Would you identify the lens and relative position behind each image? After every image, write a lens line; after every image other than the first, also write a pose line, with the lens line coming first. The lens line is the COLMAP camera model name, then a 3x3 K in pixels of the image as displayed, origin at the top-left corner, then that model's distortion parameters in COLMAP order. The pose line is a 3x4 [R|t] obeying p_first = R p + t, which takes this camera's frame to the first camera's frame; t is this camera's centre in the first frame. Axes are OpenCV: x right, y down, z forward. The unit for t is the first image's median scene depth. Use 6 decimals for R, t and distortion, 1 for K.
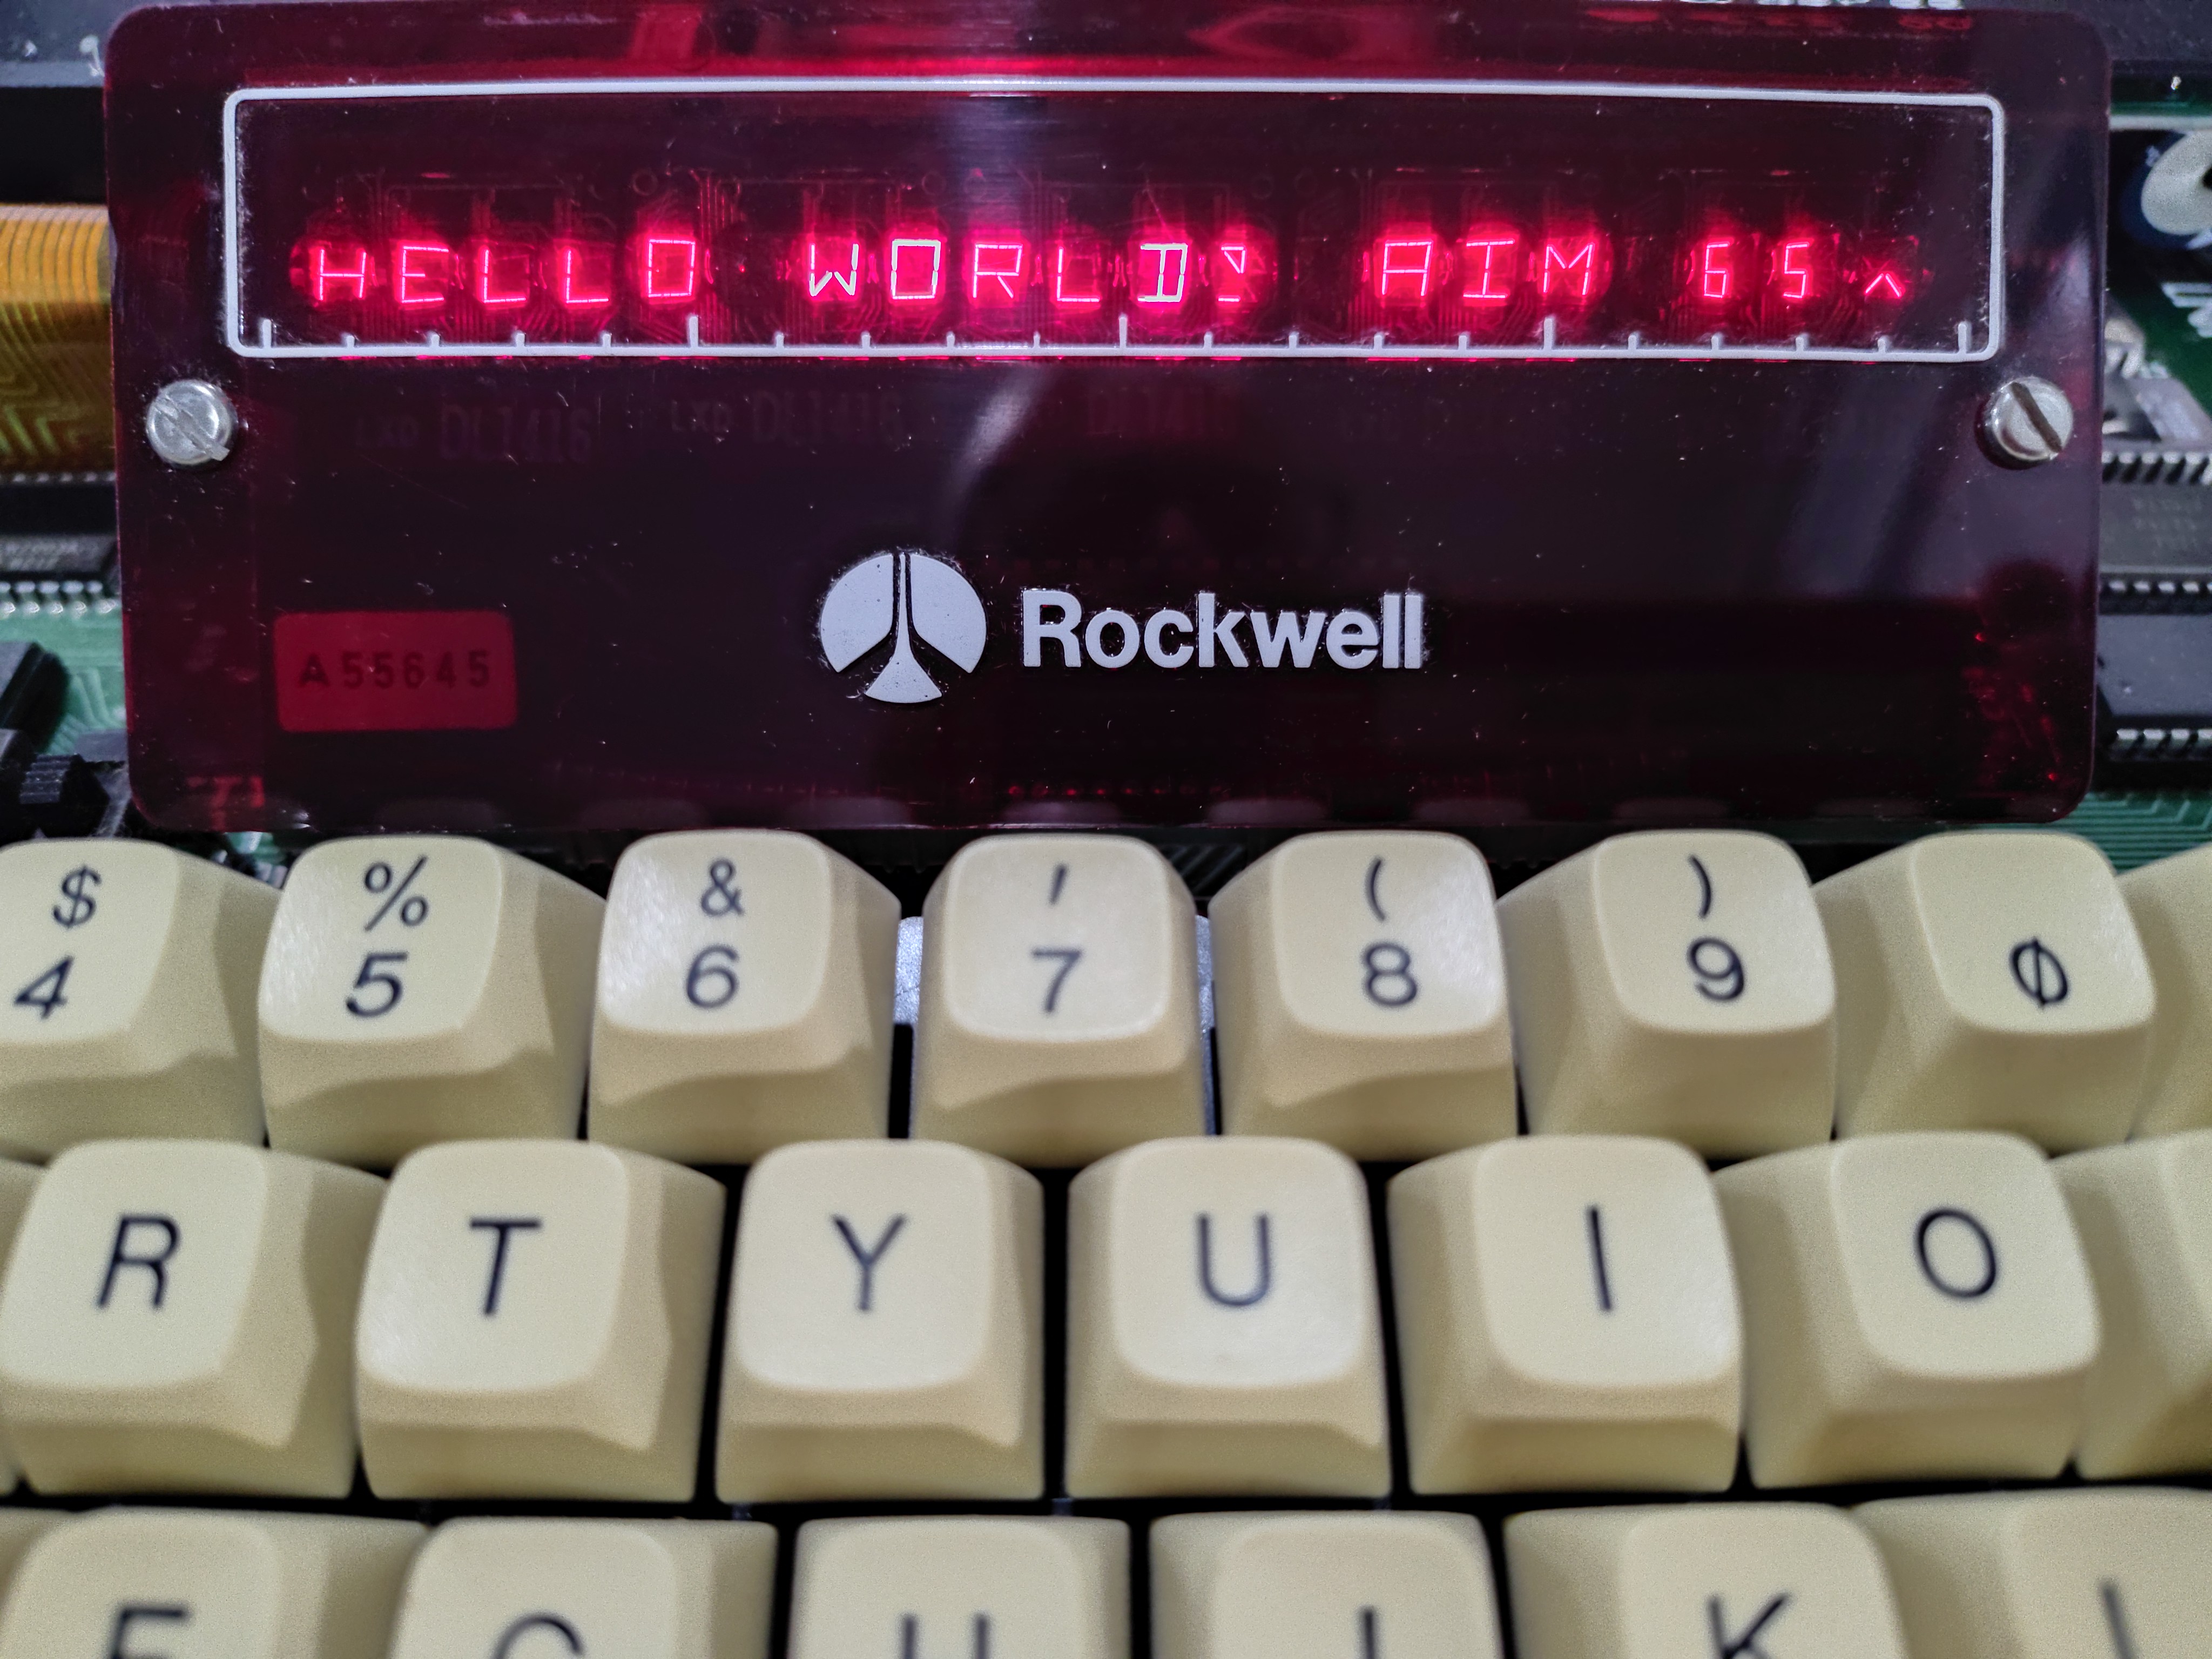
lens RADIAL K [[1532.9, 0, 1106.3], [0, 1532.9, 862.7], [0, 0, 1]] dist [-0.017591, -0.034060]
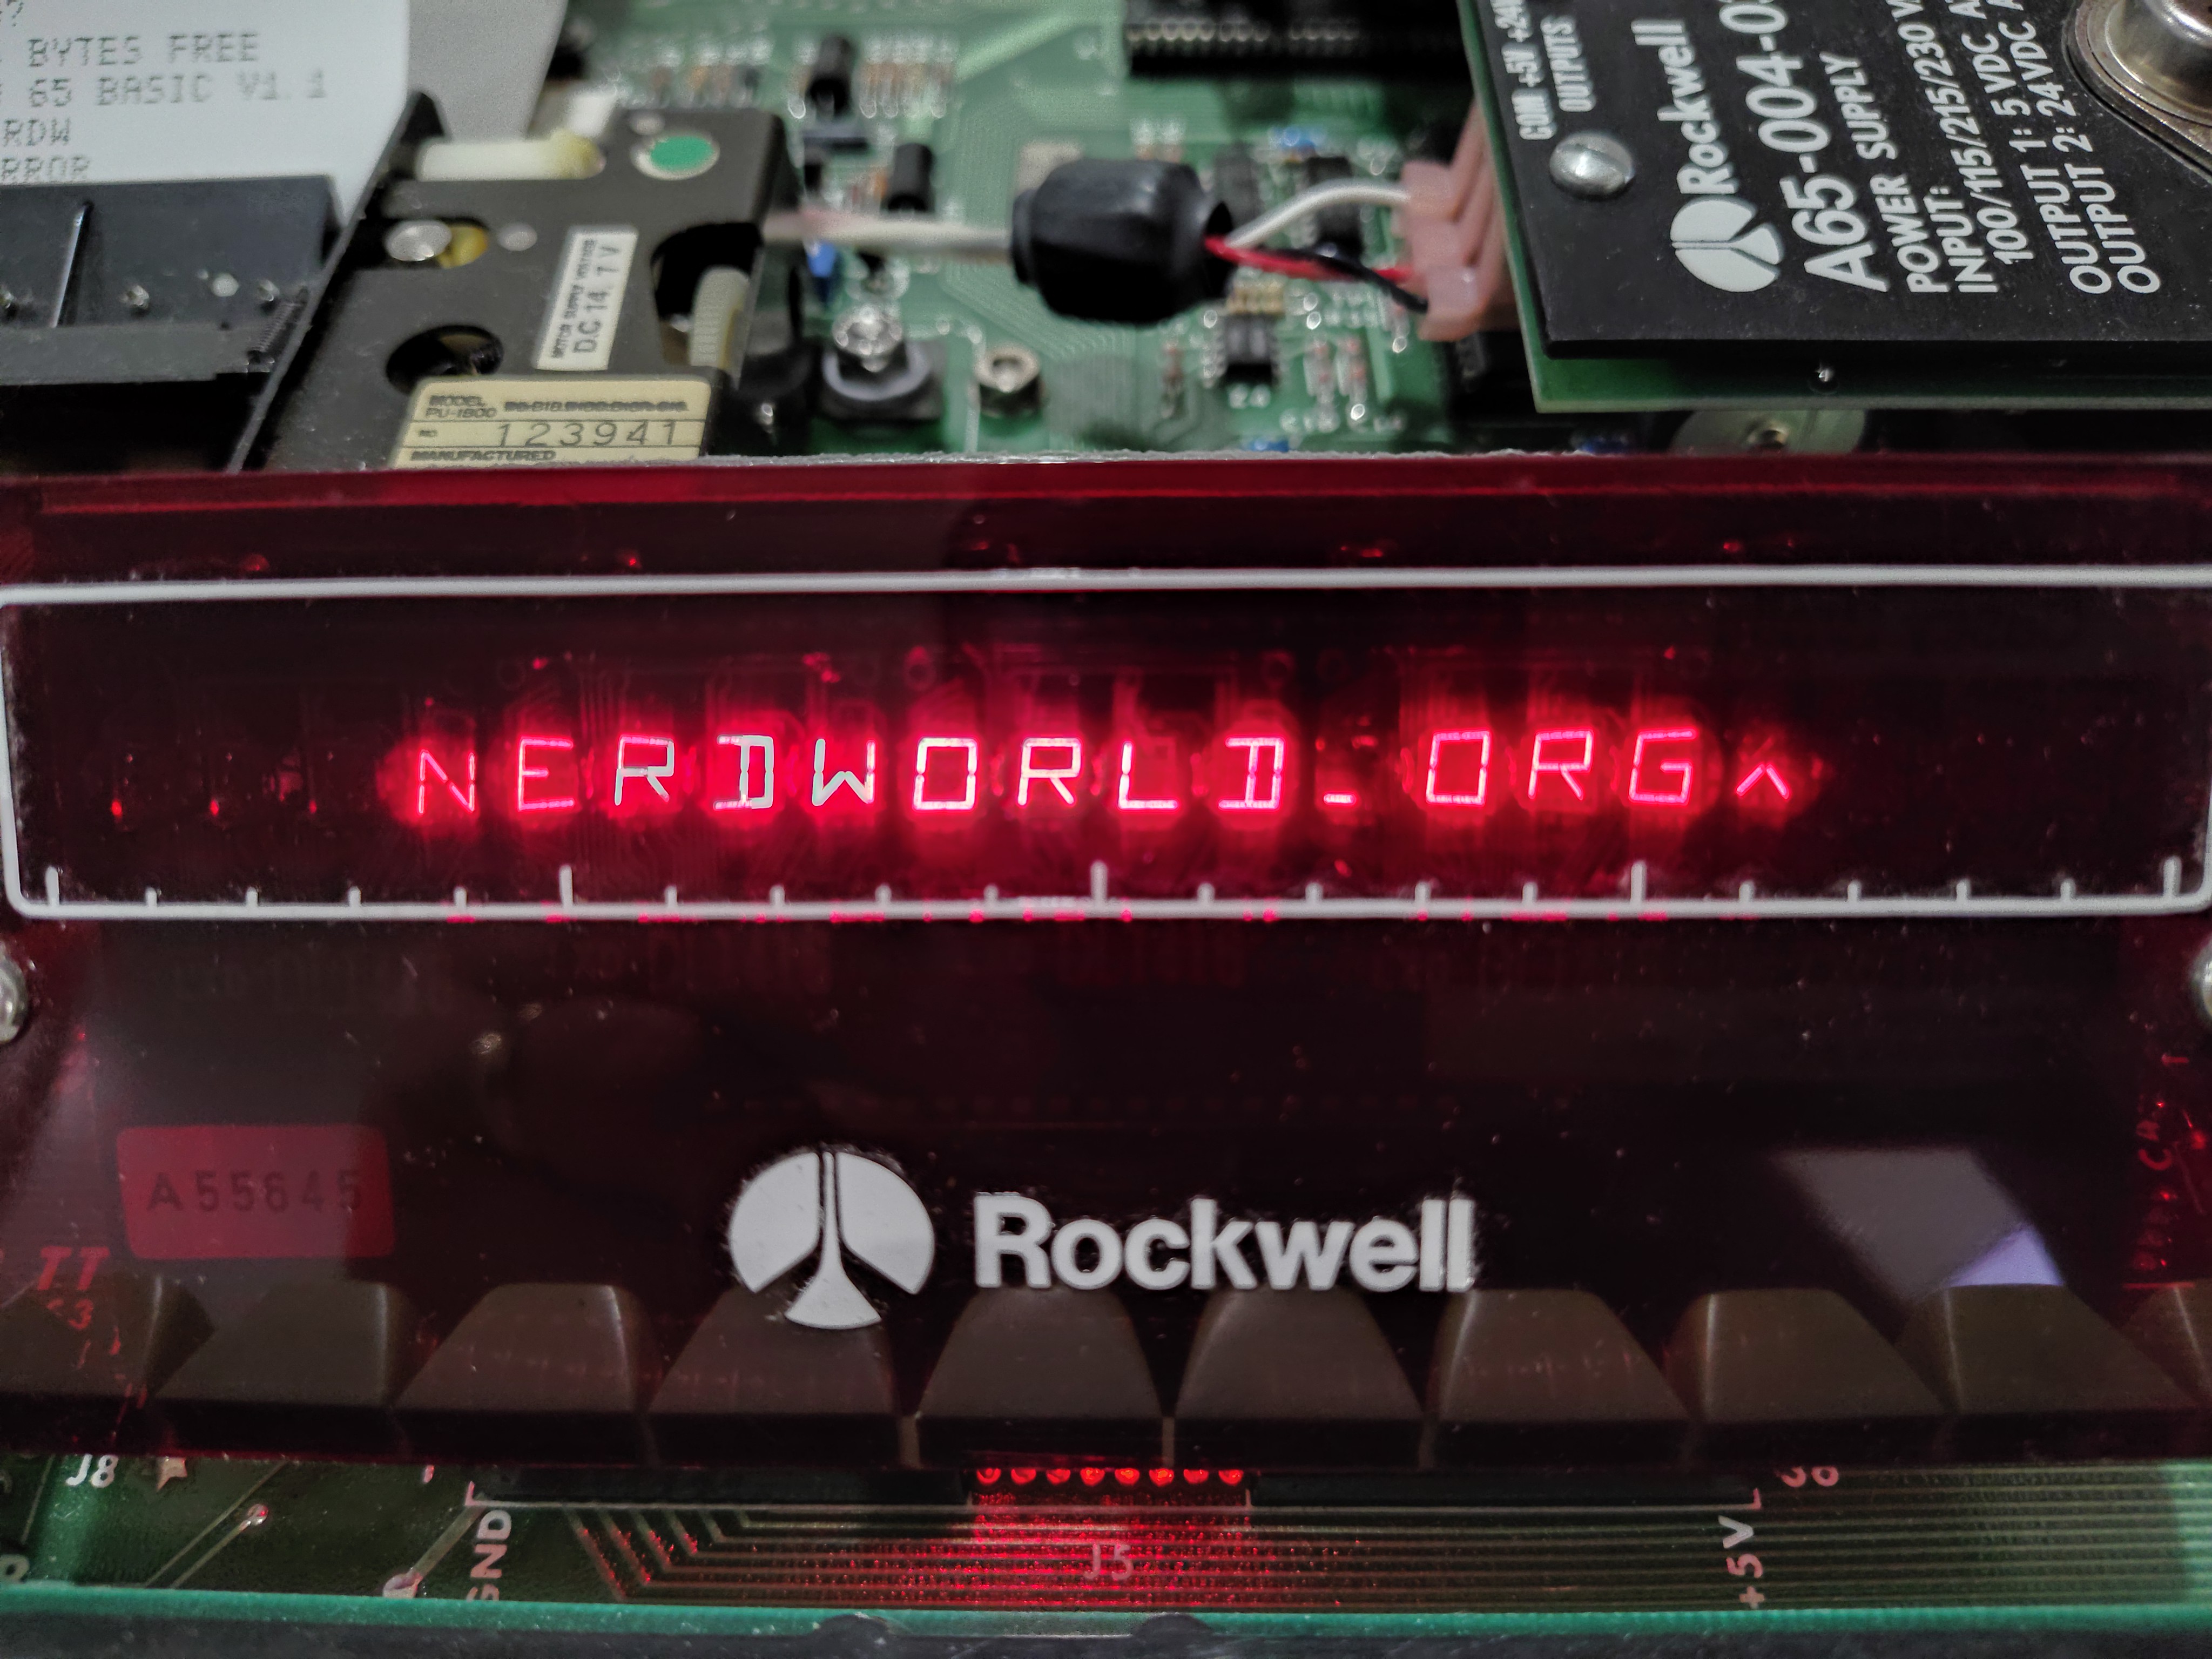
lens RADIAL K [[1529.5, 0, 1106.0], [0, 1529.5, 829.5], [0, 0, 1]] dist [-0.037307, 0.000424]
pose [[0.999422, 0.000388, -0.033980, 0.041459], [0.001393, 0.998625, 0.052395, -0.415059], [0.033954, -0.052412, 0.998048, 0.205163]]
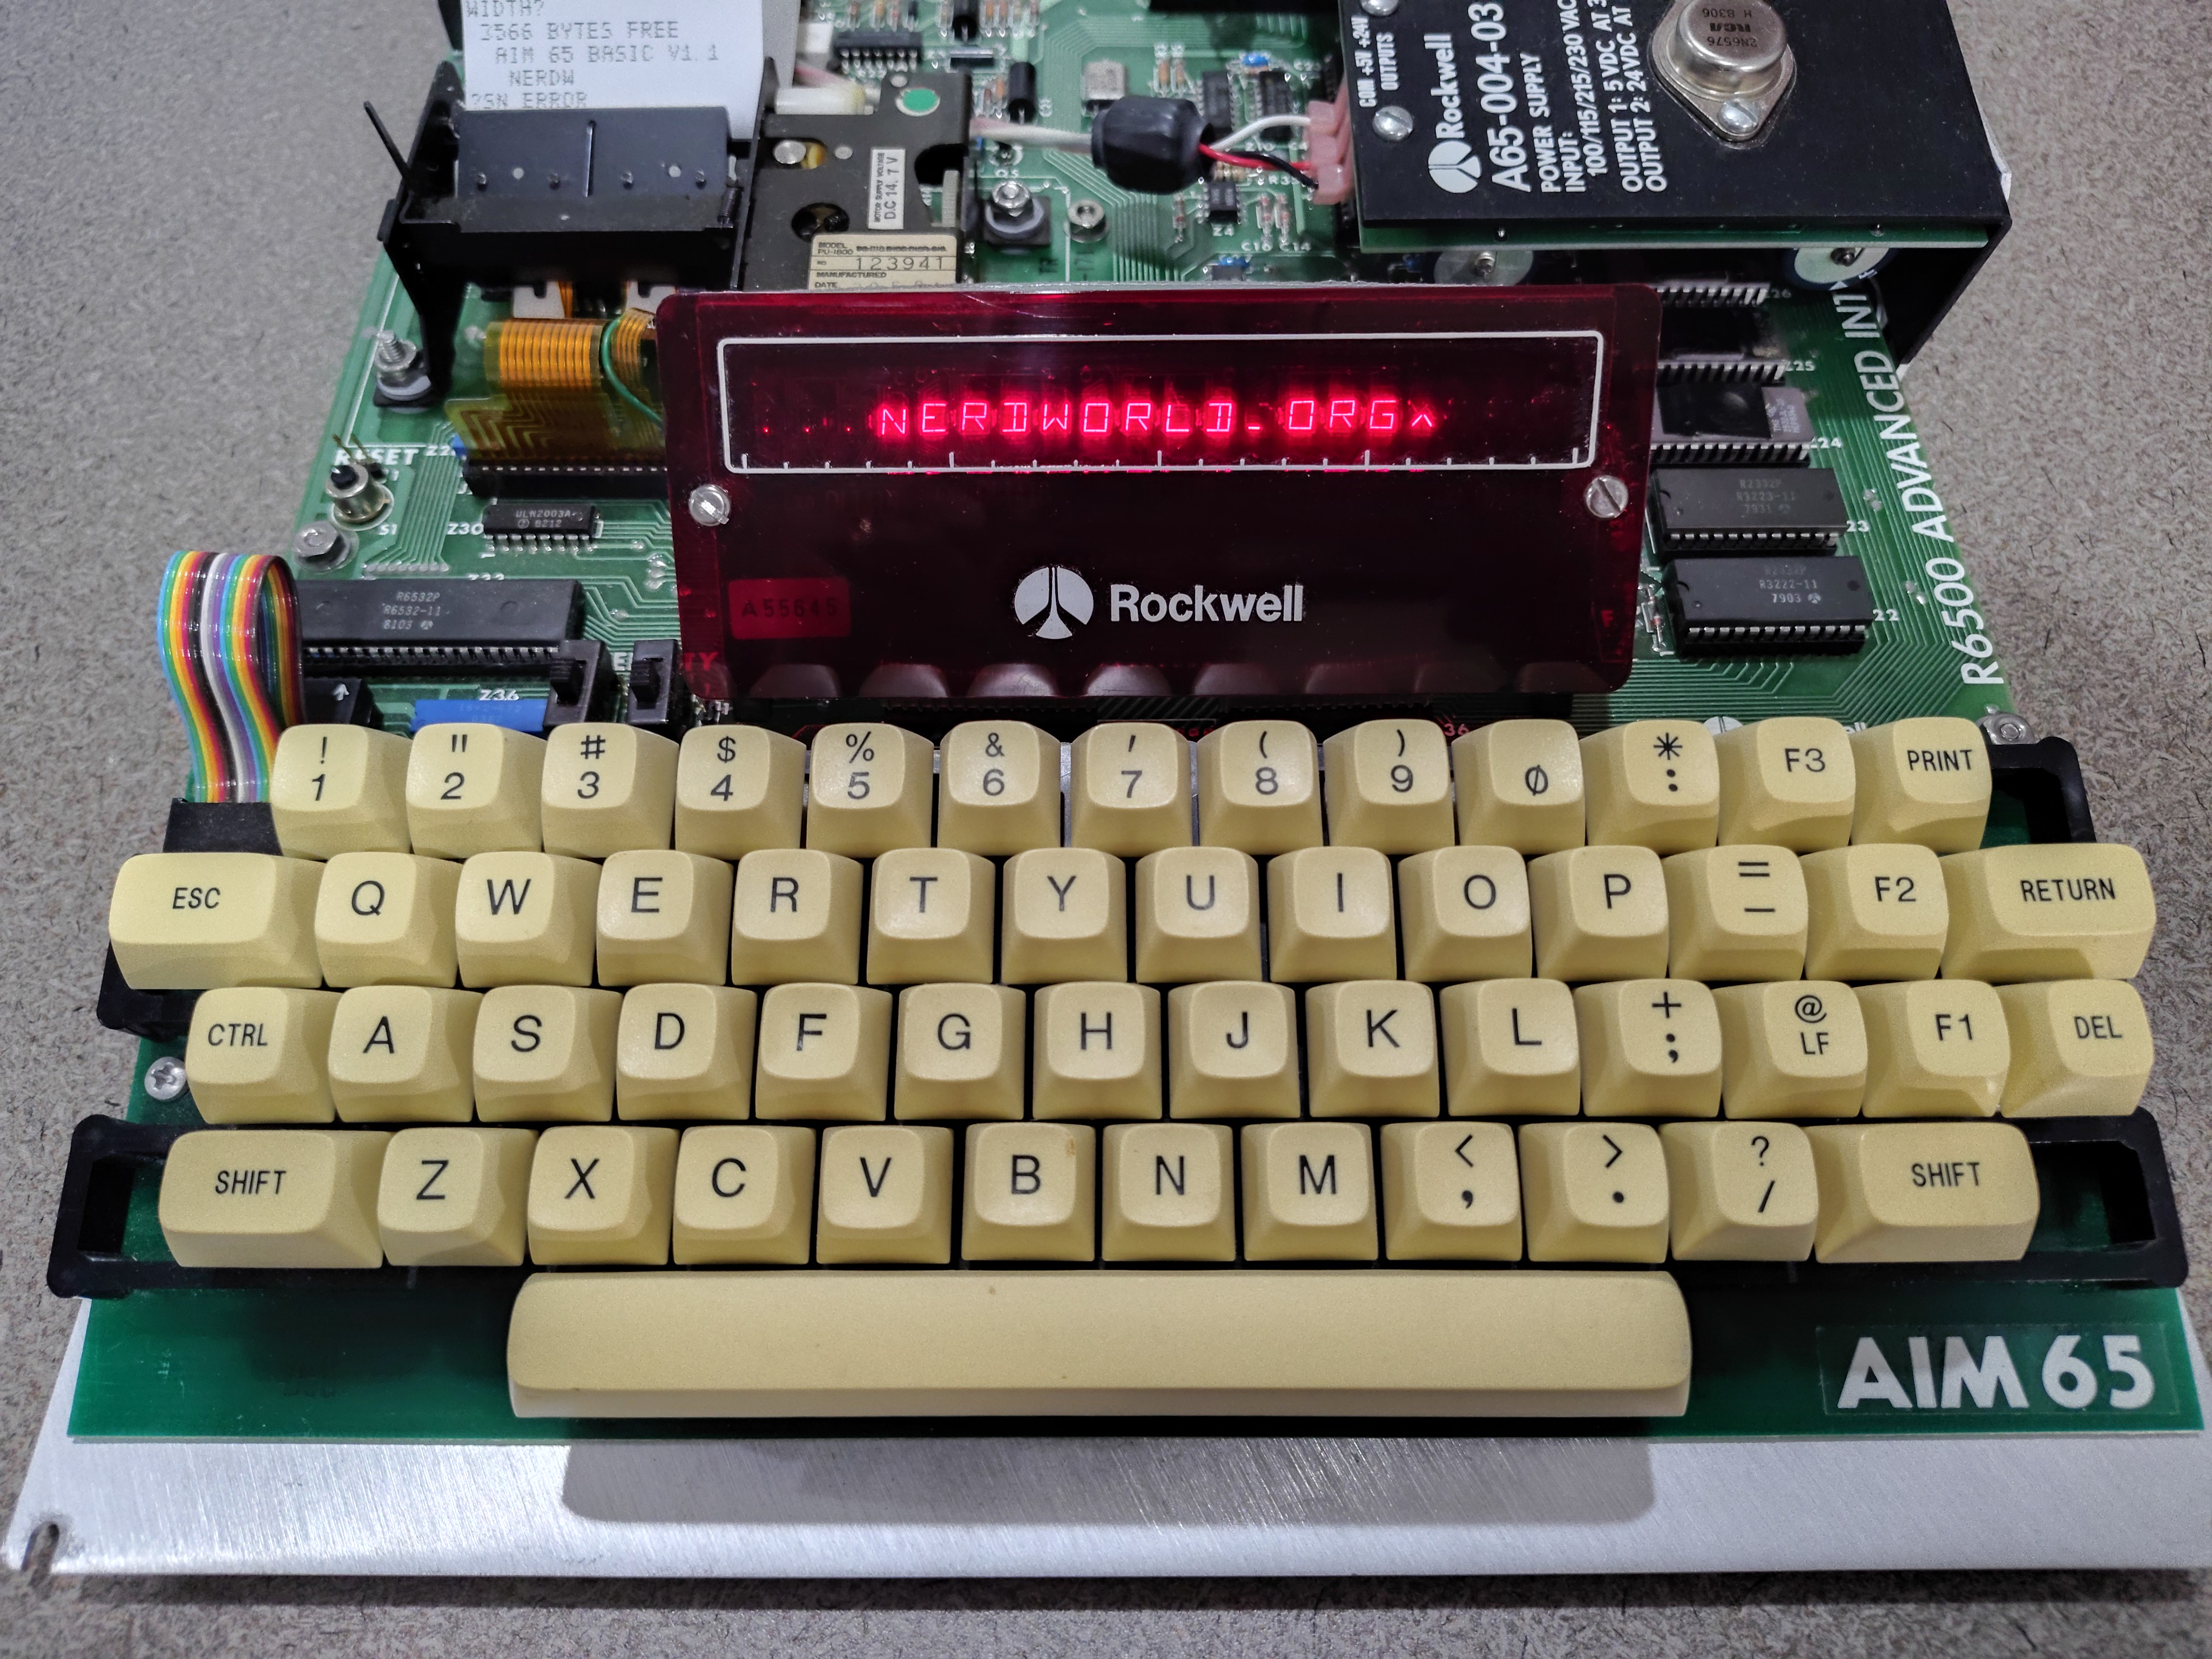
lens RADIAL K [[1569.2, 0, 1106.0], [0, 1569.2, 829.5], [0, 0, 1]] dist [0.000524, -0.004506]
pose [[0.999796, 0.000777, -0.020161, -0.017890], [0.003116, 0.981320, 0.192357, -0.262533], [0.019934, -0.192381, 0.981118, -1.167502]]
